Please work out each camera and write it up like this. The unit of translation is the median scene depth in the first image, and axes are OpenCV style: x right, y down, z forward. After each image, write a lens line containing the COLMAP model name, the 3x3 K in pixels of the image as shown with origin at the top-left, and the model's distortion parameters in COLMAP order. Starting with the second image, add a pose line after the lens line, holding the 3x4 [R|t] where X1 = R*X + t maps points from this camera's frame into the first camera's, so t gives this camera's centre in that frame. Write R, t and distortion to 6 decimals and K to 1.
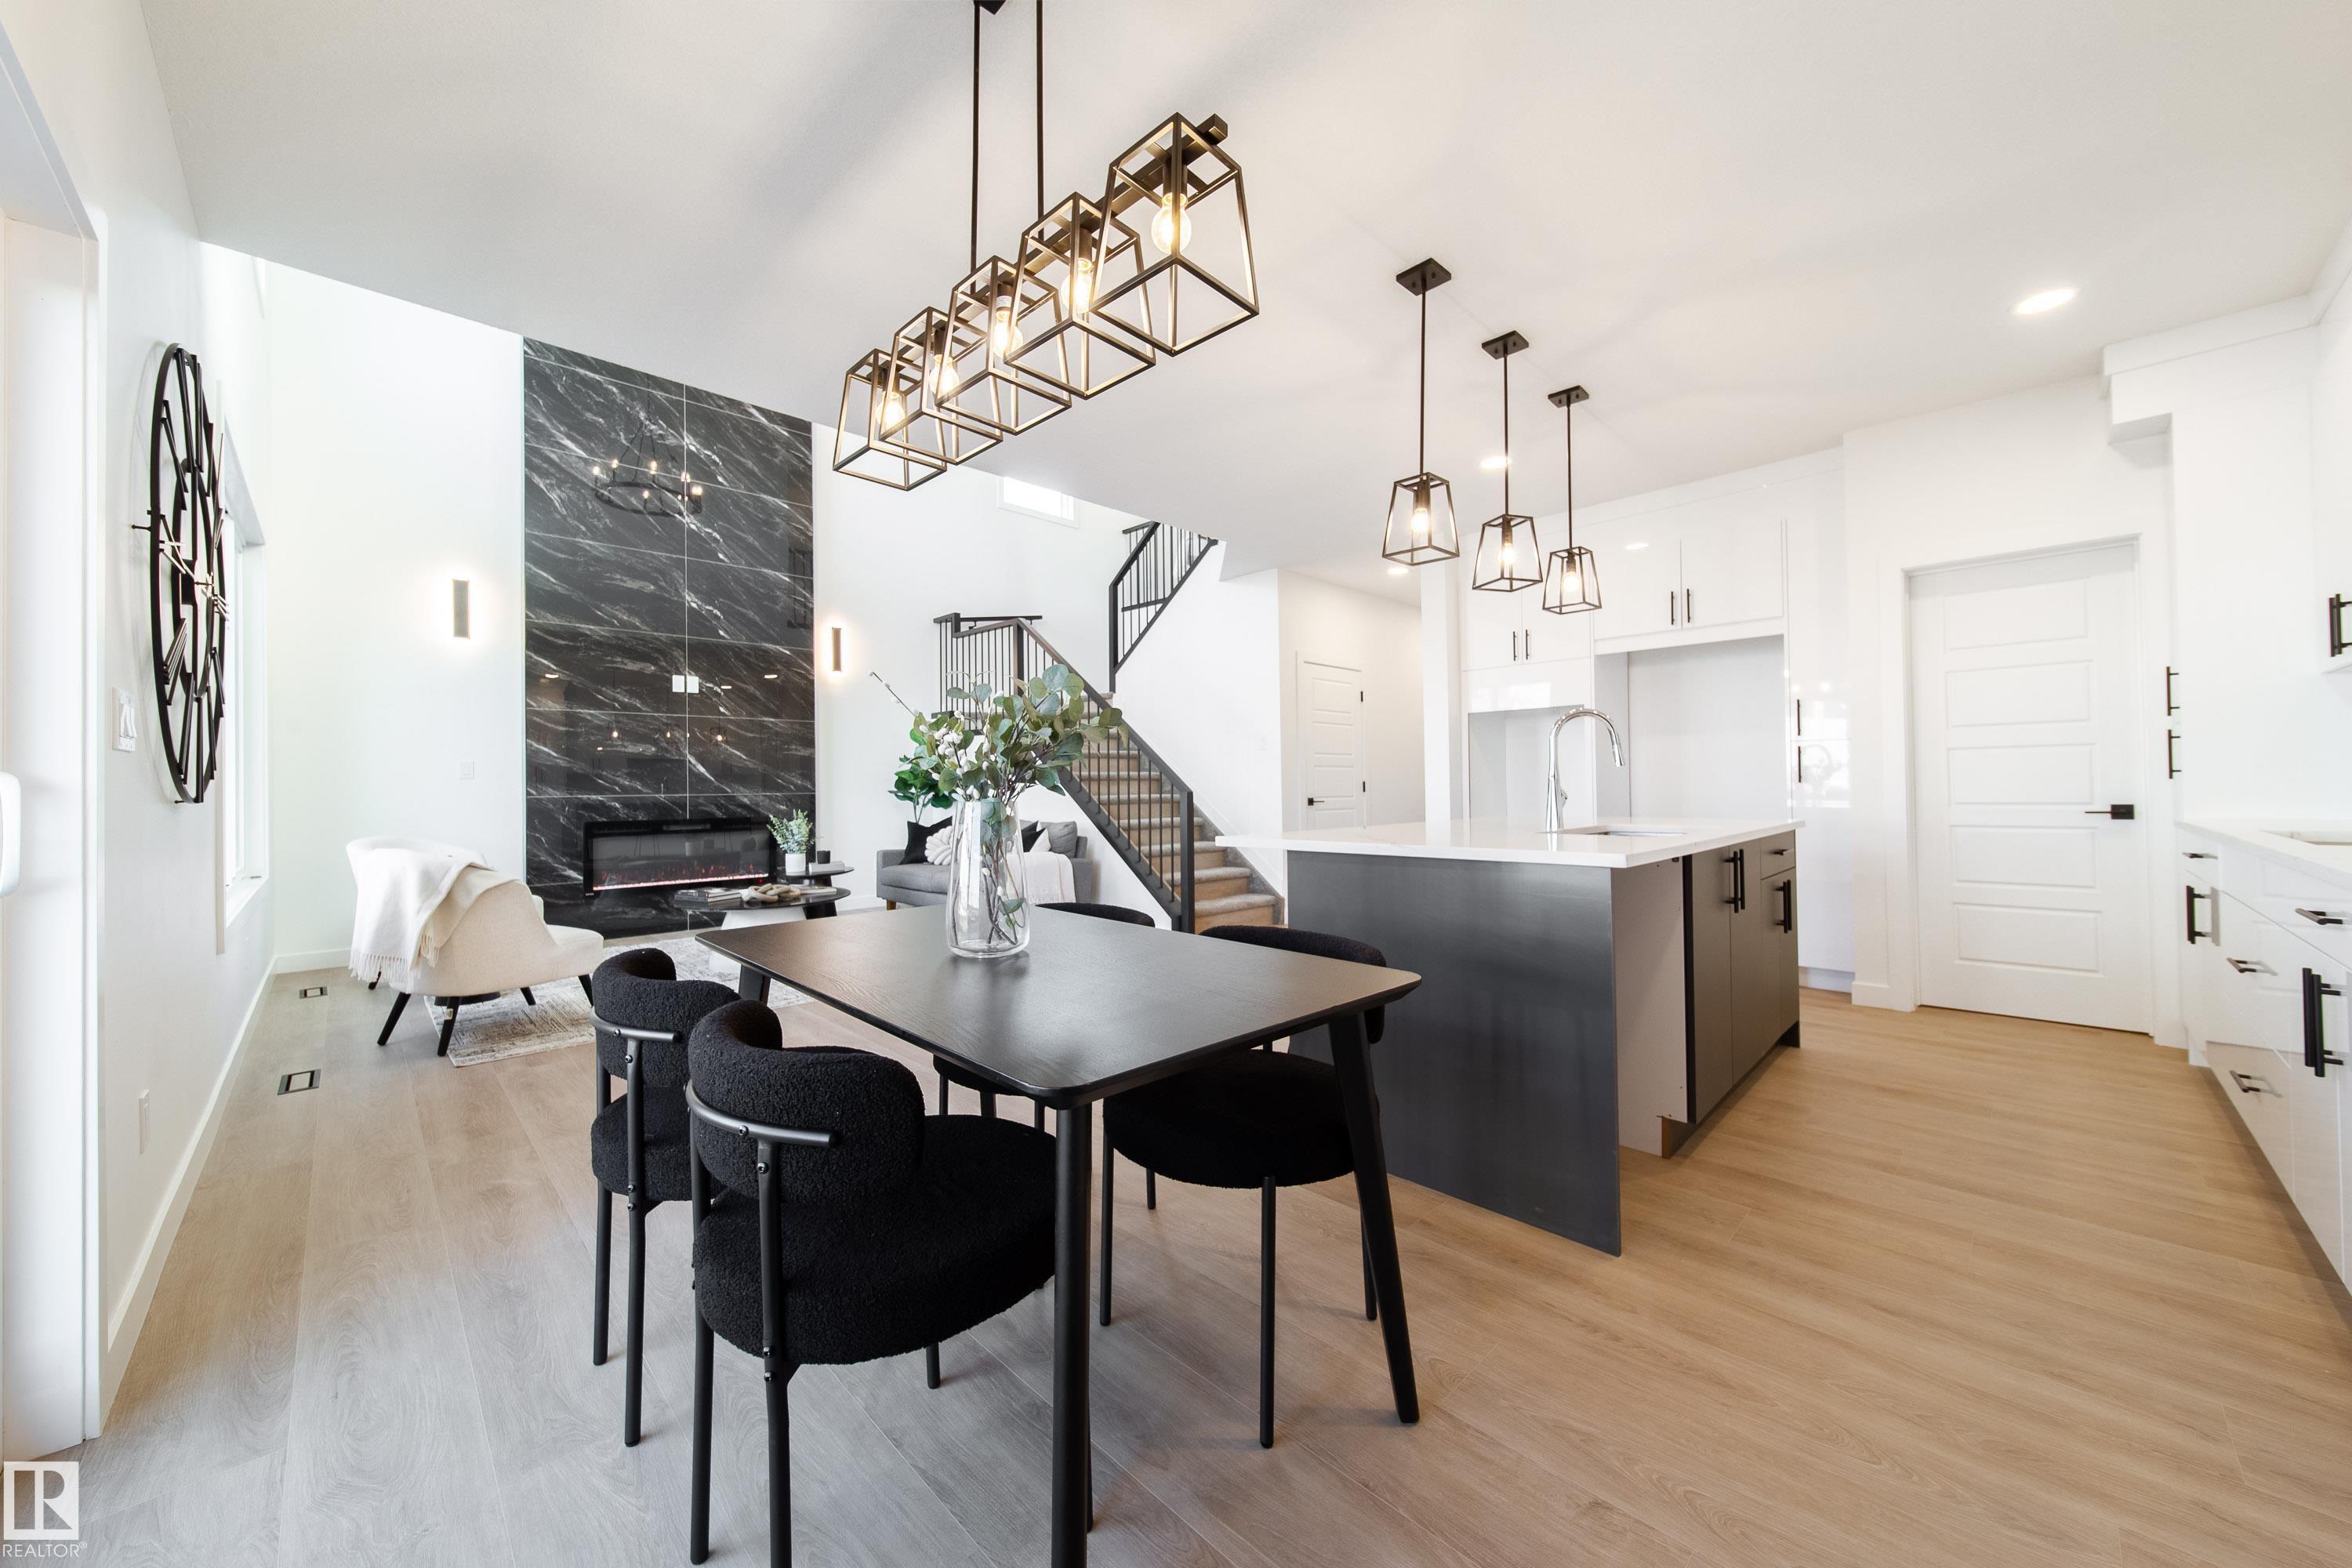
lens RADIAL K [[841.0, 0, 1183.2], [0, 841.0, 778.5], [0, 0, 1]] dist [0.000310, 0.000085]
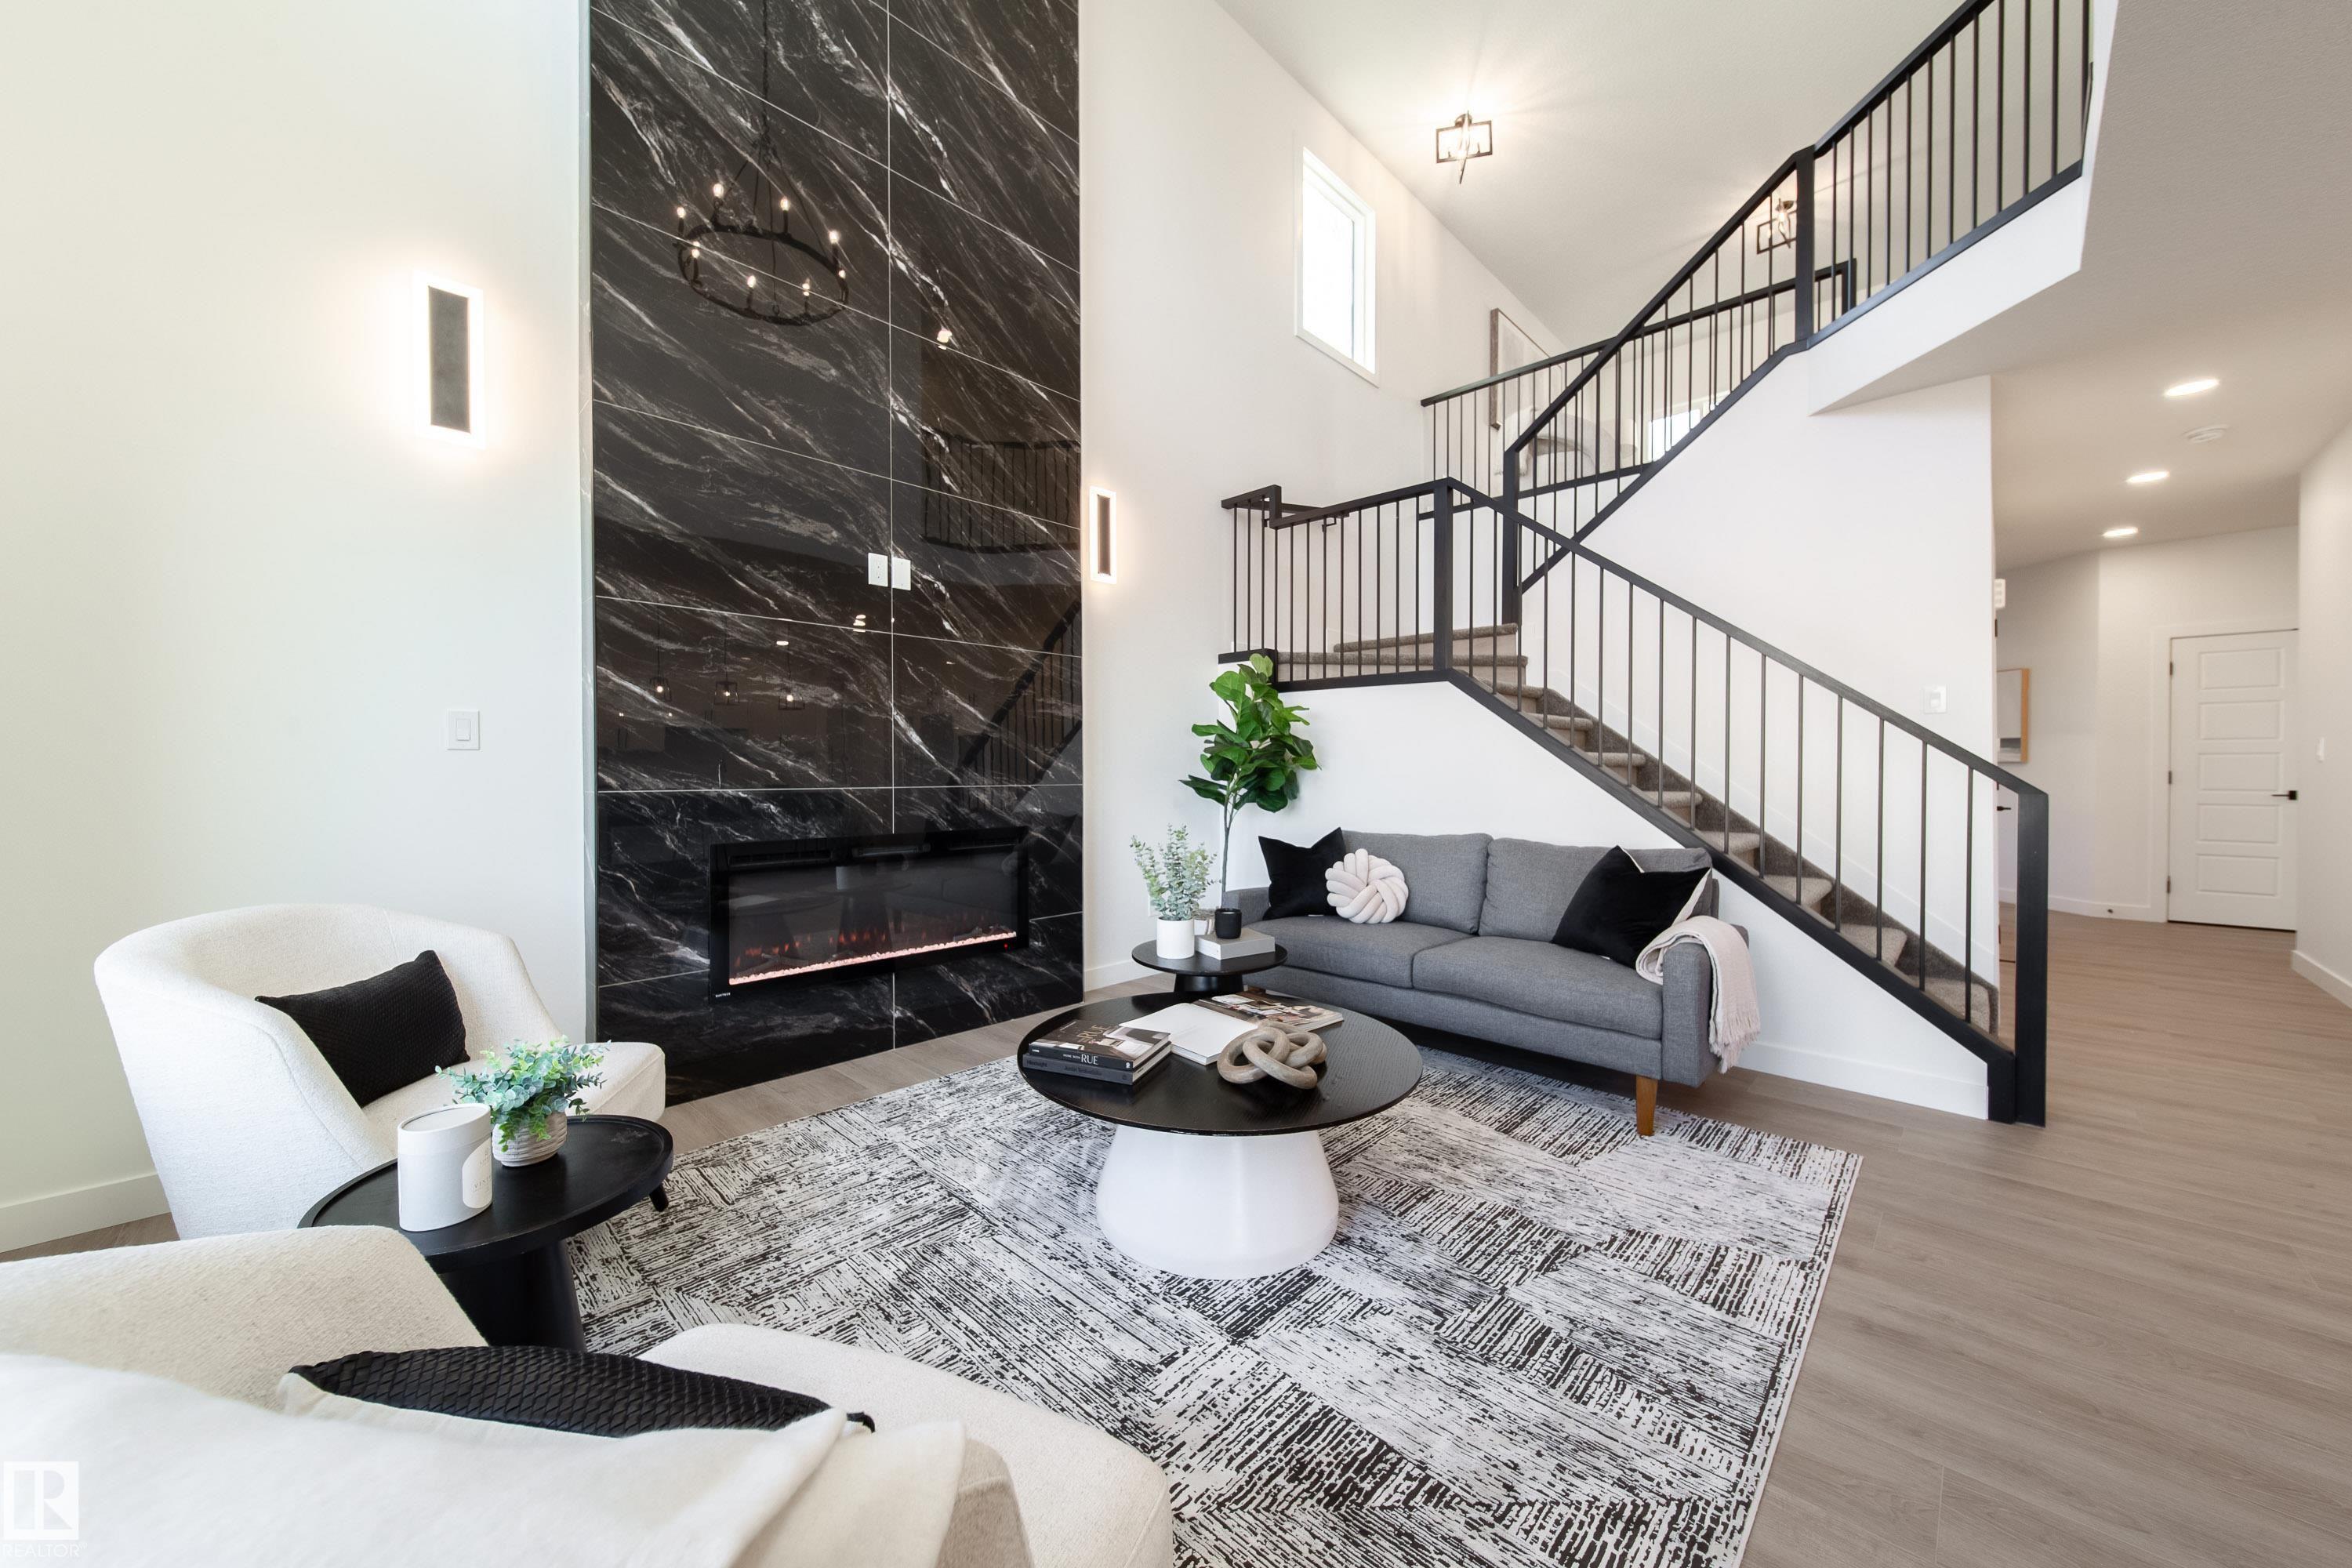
lens RADIAL K [[841.0, 0, 1174.1], [0, 841.0, 782.1], [0, 0, 1]] dist [0.000310, 0.000085]
pose [[0.999559, 0.017350, 0.024110, -0.431090], [-0.017955, 0.999524, 0.025069, 0.000097], [-0.023663, -0.025491, 0.999395, 0.483432]]
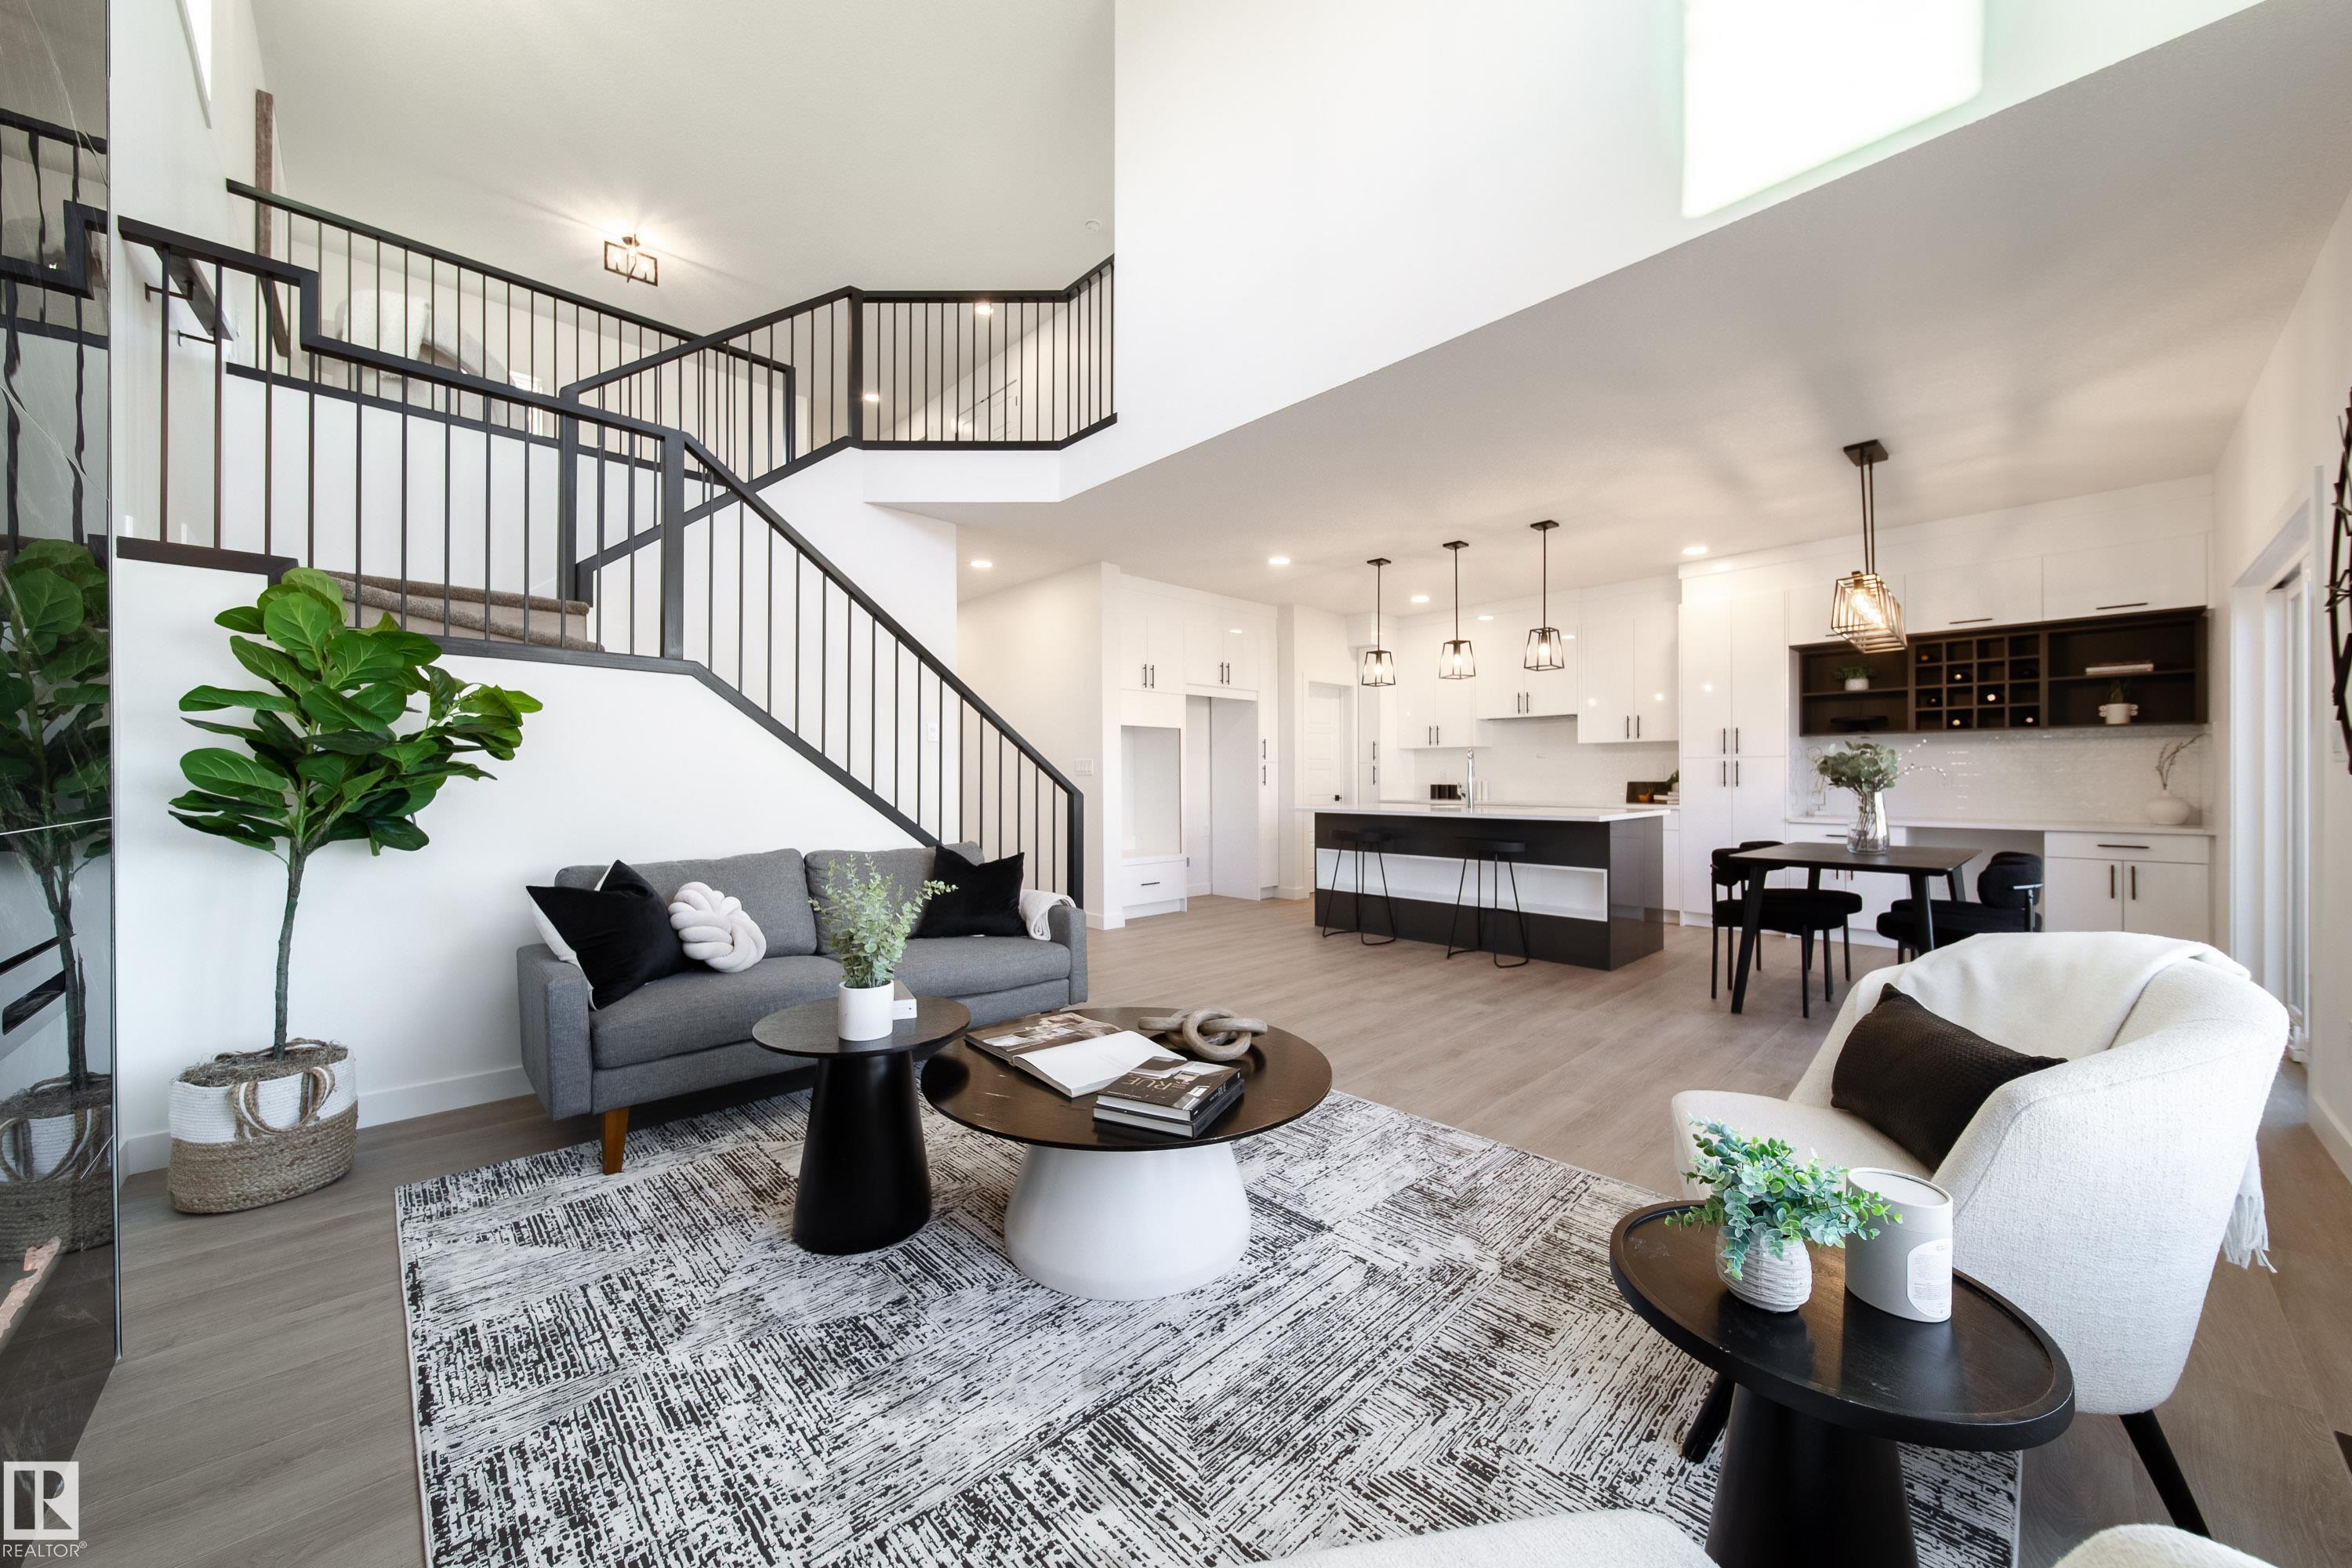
lens RADIAL K [[841.0, 0, 1174.0], [0, 841.0, 779.2], [0, 0, 1]] dist [0.000310, 0.000085]
pose [[0.020142, 0.014552, 0.999691, -0.728192], [-0.012222, 0.999823, -0.014308, 0.006319], [-0.999722, -0.011930, 0.020316, 0.783757]]
